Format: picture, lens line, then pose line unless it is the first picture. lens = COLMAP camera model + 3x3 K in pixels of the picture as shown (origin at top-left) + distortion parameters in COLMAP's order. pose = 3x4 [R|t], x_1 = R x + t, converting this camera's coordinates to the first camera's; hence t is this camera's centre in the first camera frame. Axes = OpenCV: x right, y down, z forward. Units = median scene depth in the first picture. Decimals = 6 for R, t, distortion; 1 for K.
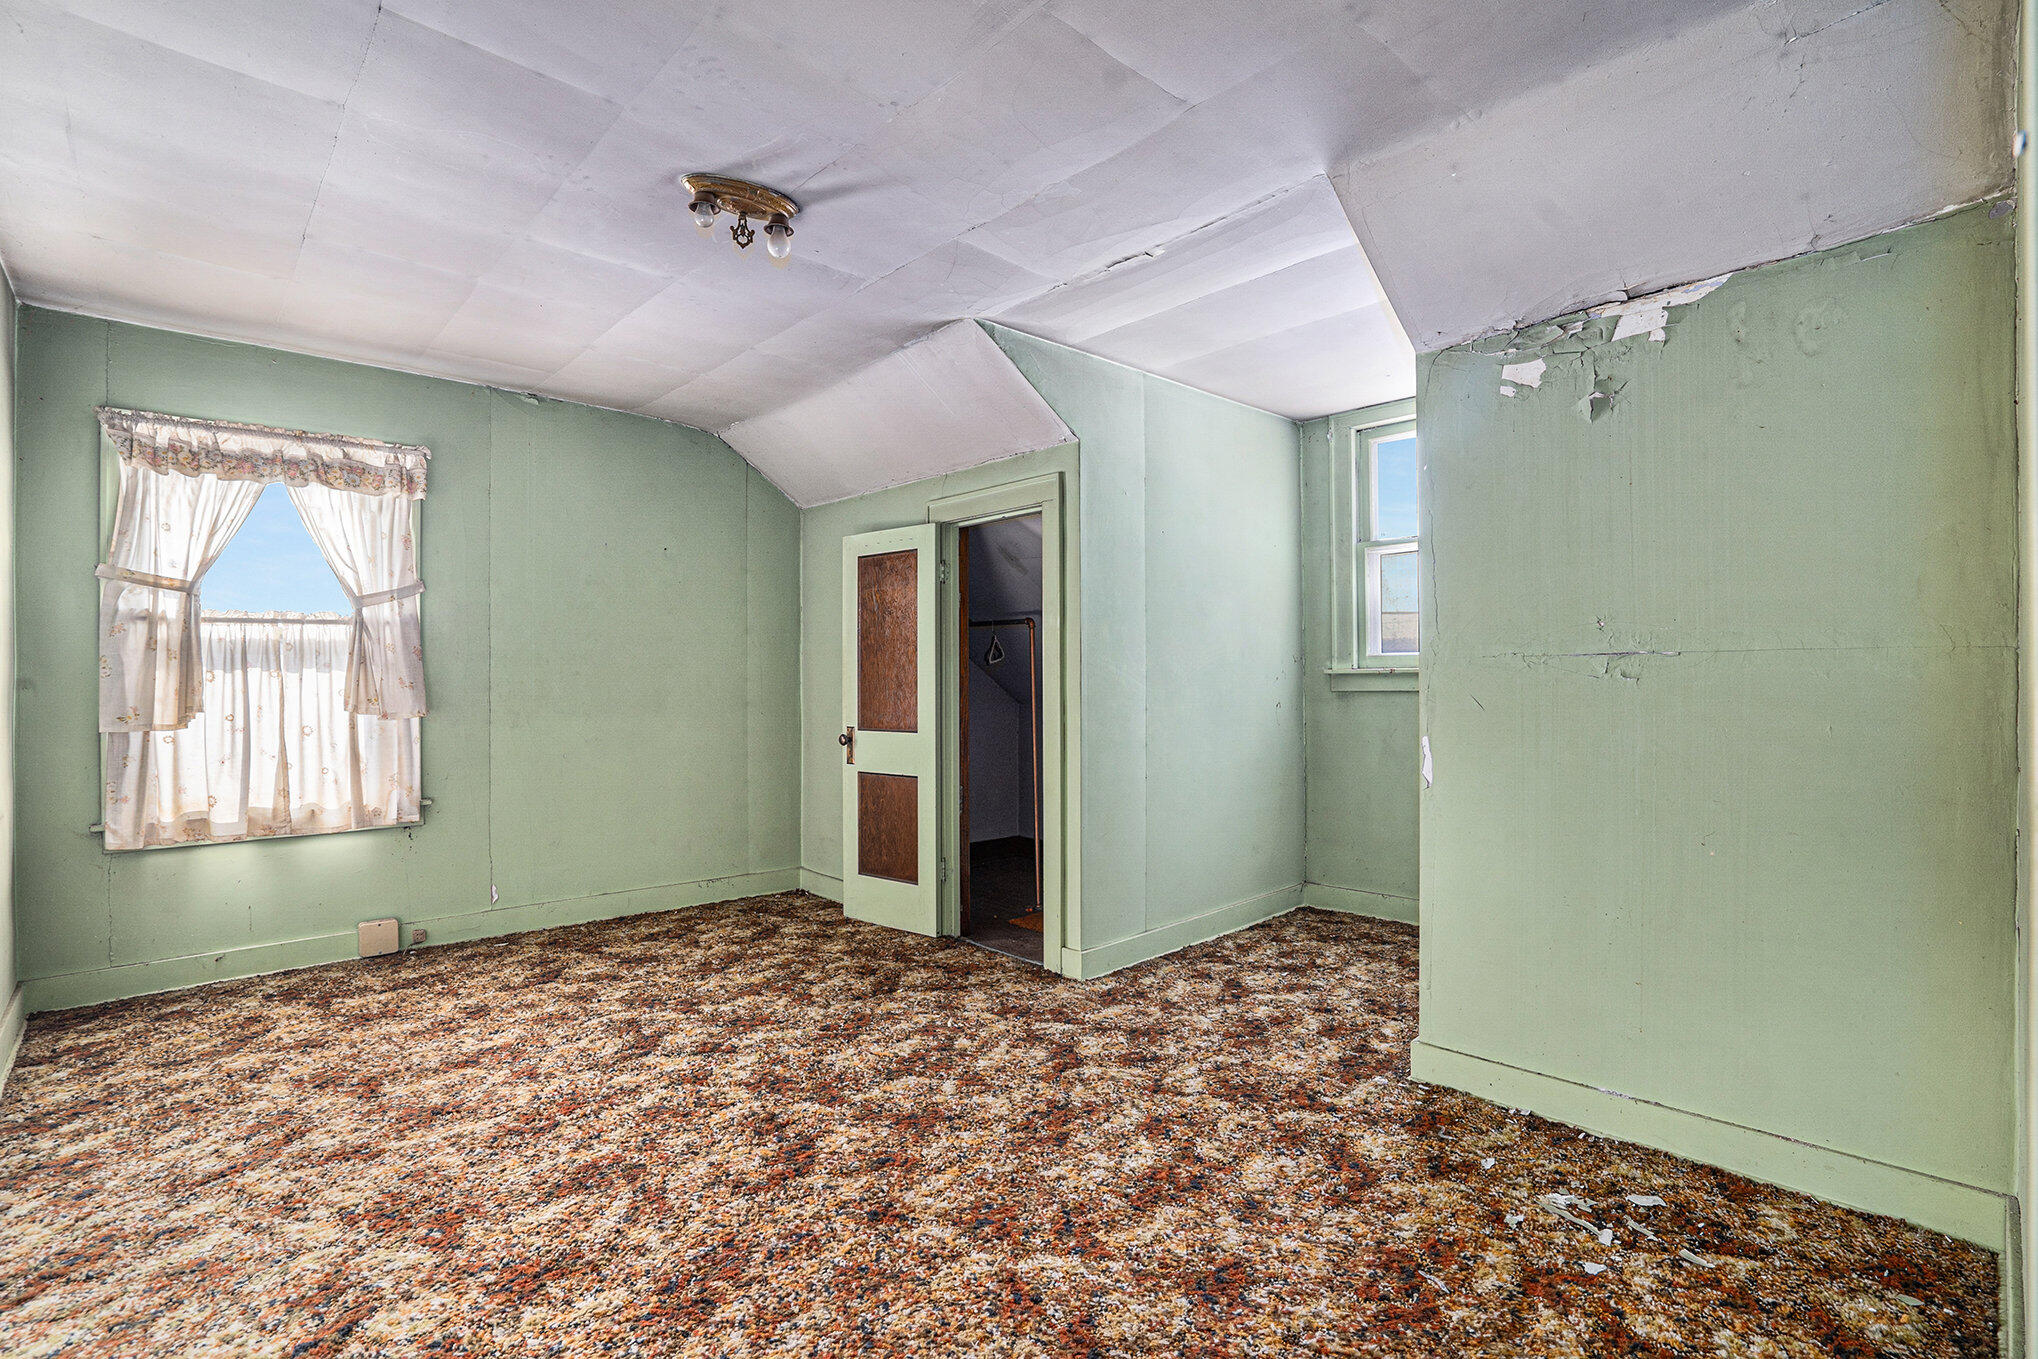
lens RADIAL K [[961.6, 0, 1027.8], [0, 961.6, 668.6], [0, 0, 1]] dist [-0.052088, 0.011660]
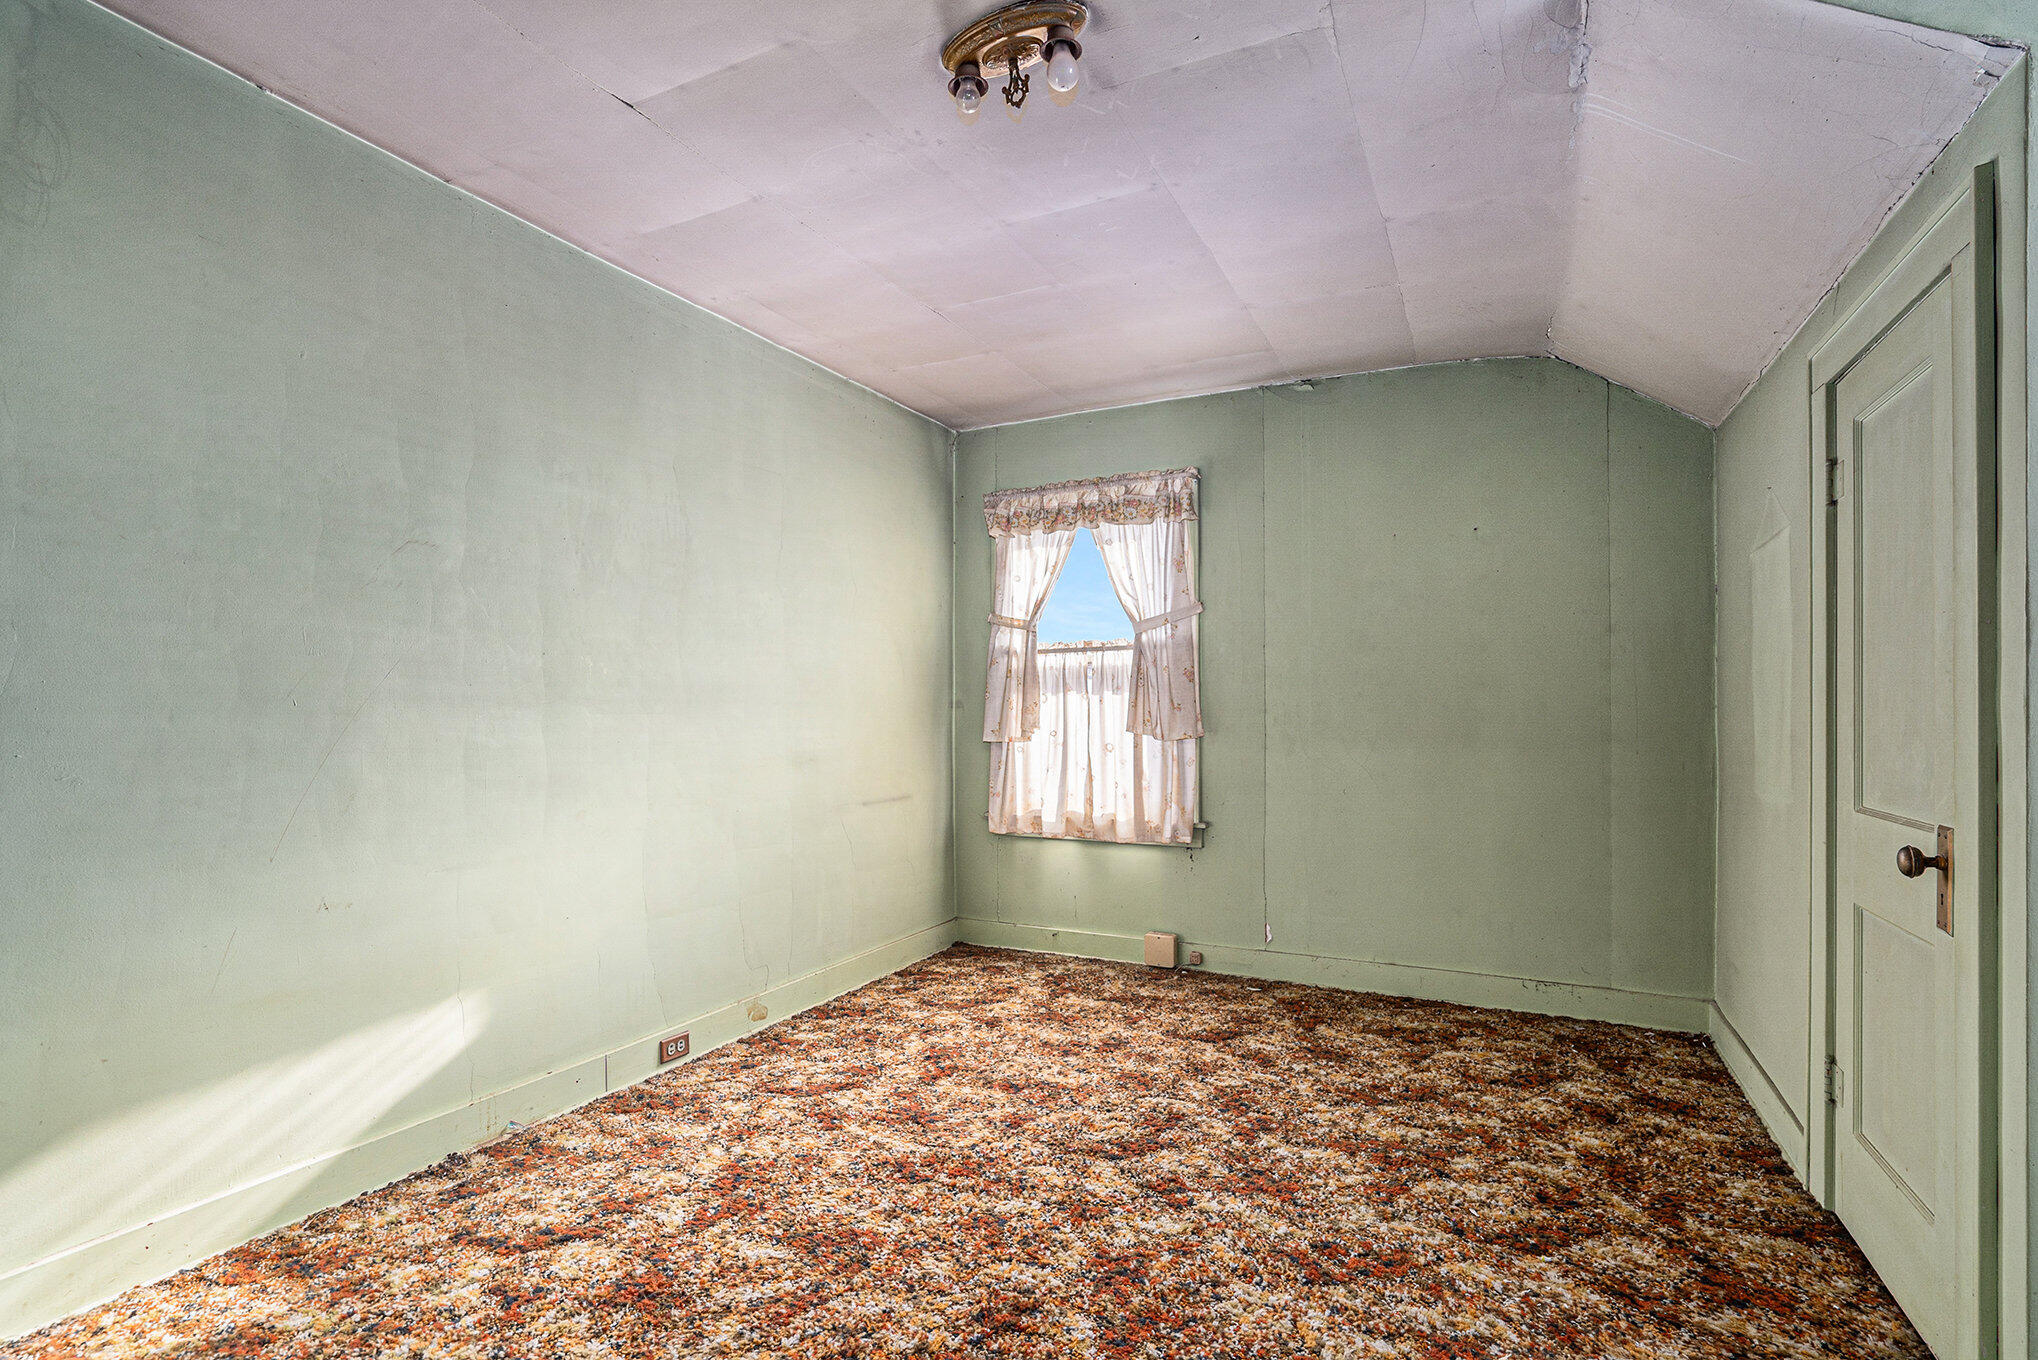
lens RADIAL K [[961.6, 0, 992.0], [0, 961.6, 706.5], [0, 0, 1]] dist [-0.052088, 0.011660]
pose [[0.327213, 0.002315, -0.944948, 0.286742], [0.006093, 0.999971, 0.004560, 0.013267], [0.944931, -0.007250, 0.327189, 0.550332]]
